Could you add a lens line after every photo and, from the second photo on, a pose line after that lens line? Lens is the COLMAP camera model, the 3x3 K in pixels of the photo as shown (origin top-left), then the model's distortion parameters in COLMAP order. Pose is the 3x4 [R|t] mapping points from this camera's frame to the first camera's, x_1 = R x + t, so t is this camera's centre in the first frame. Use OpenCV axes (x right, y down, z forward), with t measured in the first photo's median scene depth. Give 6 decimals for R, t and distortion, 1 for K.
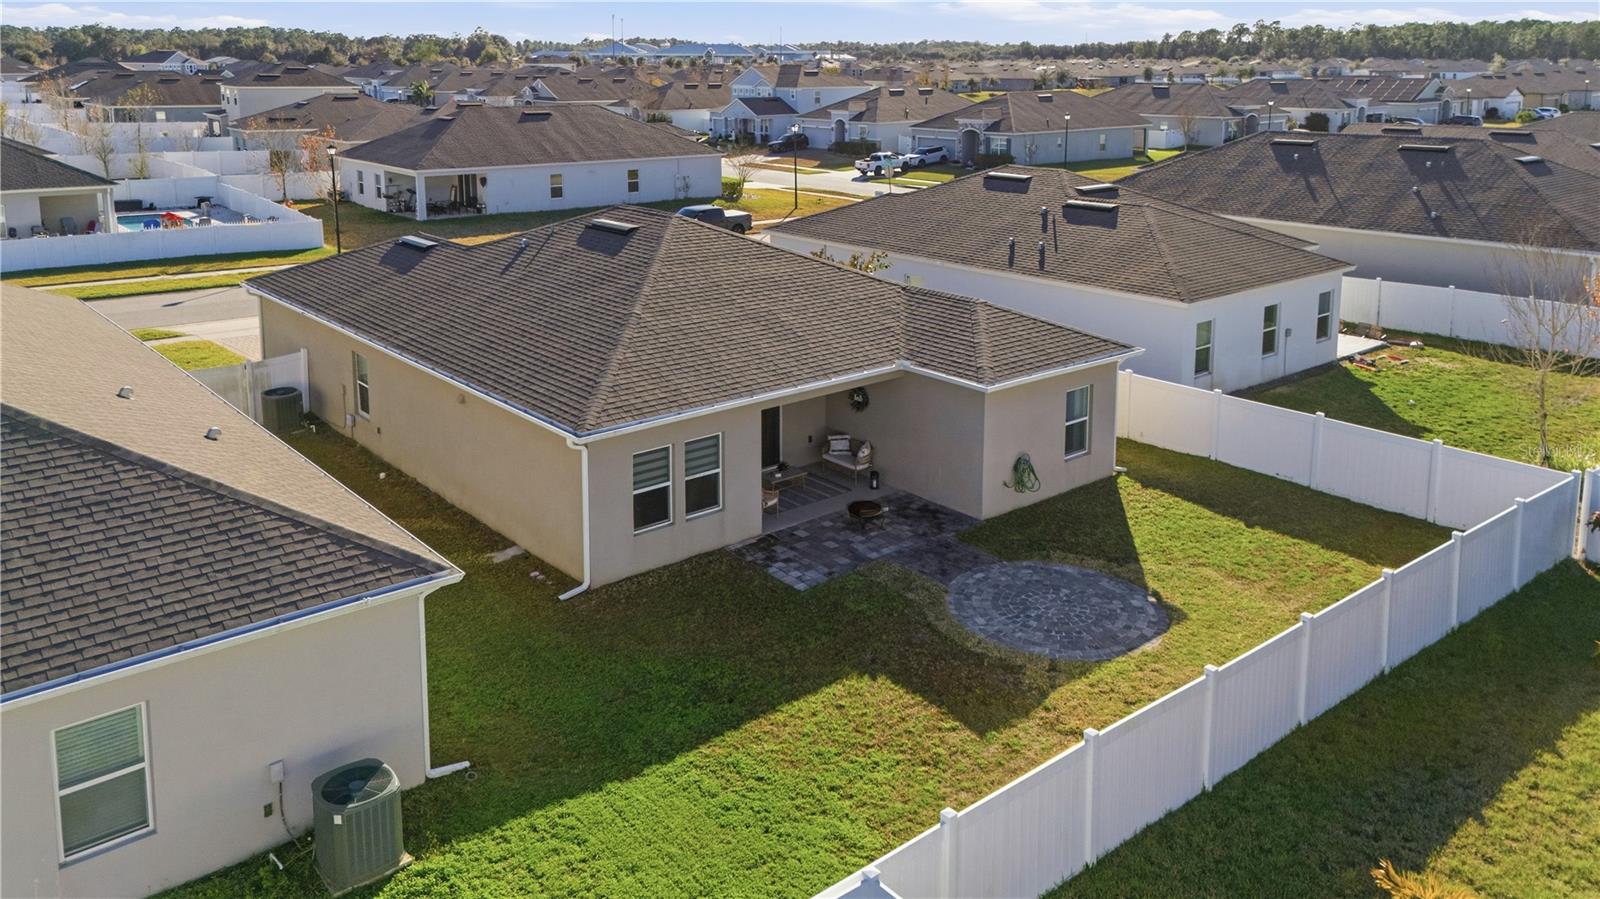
lens RADIAL K [[1162.4, 0, 845.4], [0, 1162.4, 535.3], [0, 0, 1]] dist [0.068435, -0.049444]
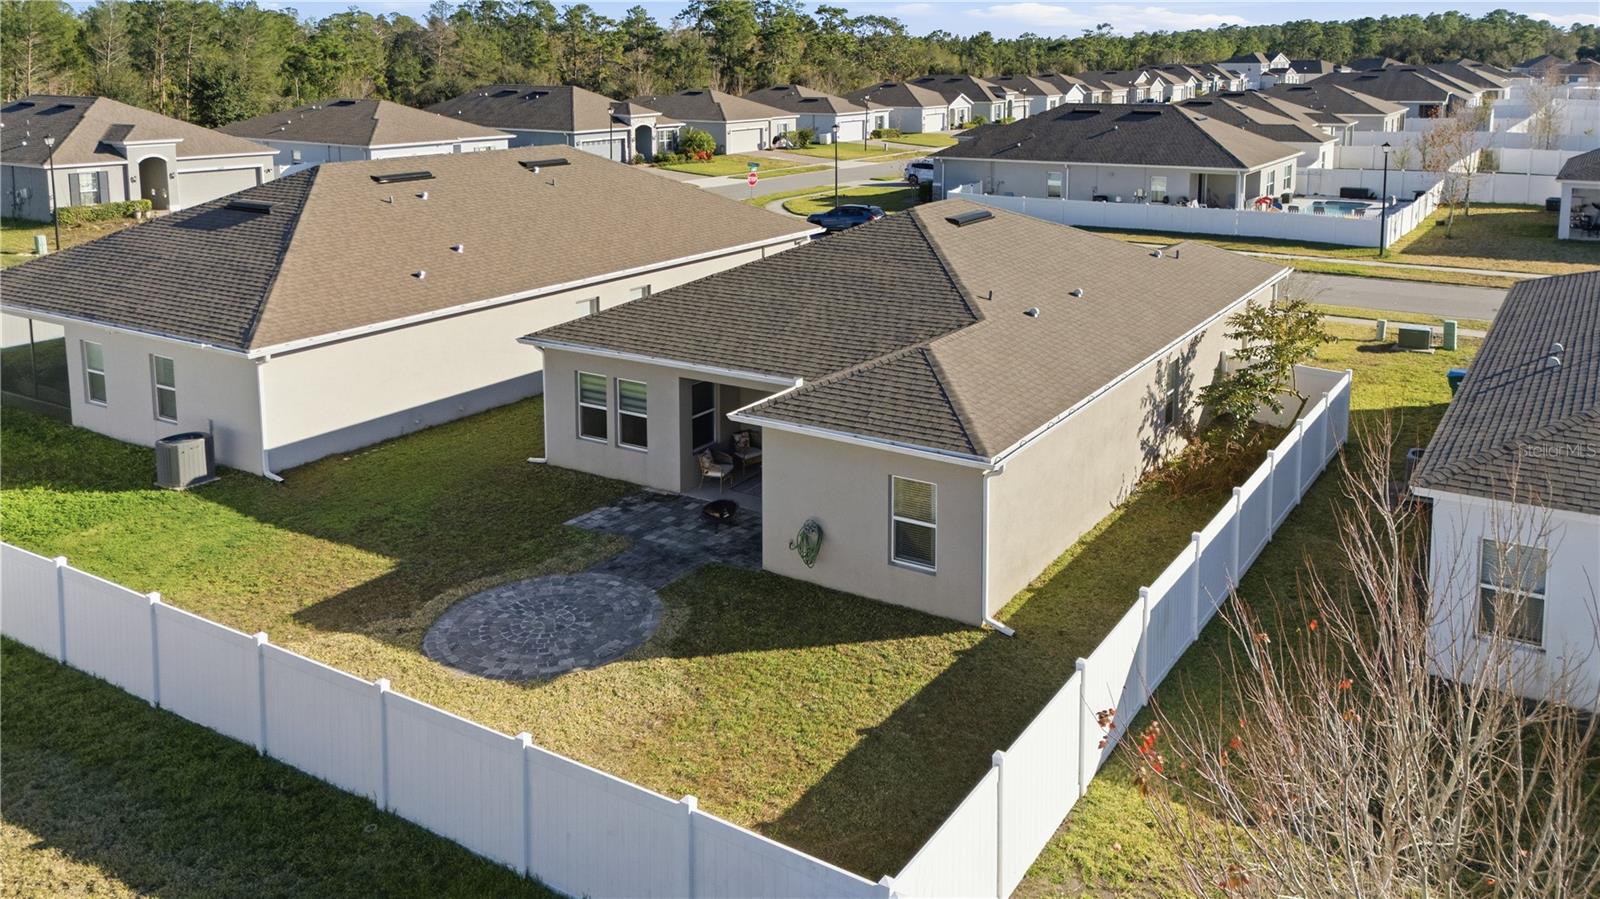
lens RADIAL K [[1162.4, 0, 845.4], [0, 1162.4, 535.3], [0, 0, 1]] dist [0.068435, -0.049444]
pose [[0.297630, 0.360522, -0.883991, 0.327916], [-0.358799, 0.900312, 0.246374, -0.099627], [0.884692, 0.243847, 0.397315, 0.250416]]
